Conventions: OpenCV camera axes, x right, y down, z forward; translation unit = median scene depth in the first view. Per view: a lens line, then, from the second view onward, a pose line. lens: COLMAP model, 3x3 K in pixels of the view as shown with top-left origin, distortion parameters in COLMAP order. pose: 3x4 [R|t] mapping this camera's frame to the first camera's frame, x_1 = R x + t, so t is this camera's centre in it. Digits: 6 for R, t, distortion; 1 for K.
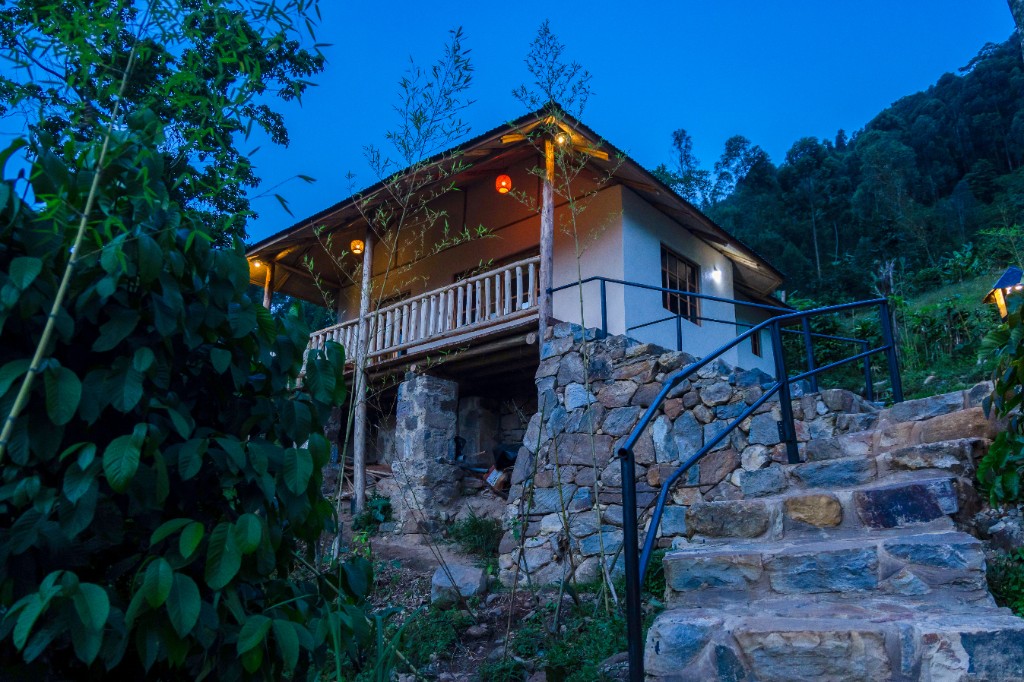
lens RADIAL K [[766.8, 0, 512.4], [0, 766.8, 382.7], [0, 0, 1]] dist [0.010983, -0.001359]
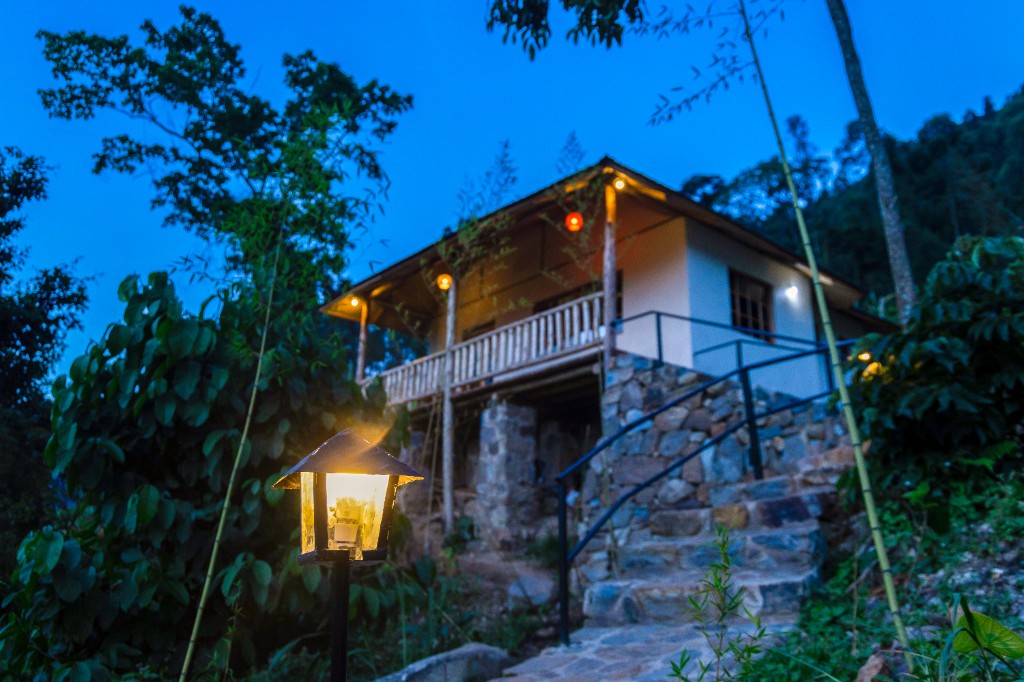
lens RADIAL K [[816.0, 0, 512.0], [0, 816.0, 341.0], [0, 0, 1]] dist [-0.005718, 0.000826]
pose [[0.990434, -0.040204, -0.131999, 0.054776], [0.031084, 0.997031, -0.070444, -0.017128], [0.134439, 0.065667, 0.988744, -0.153869]]
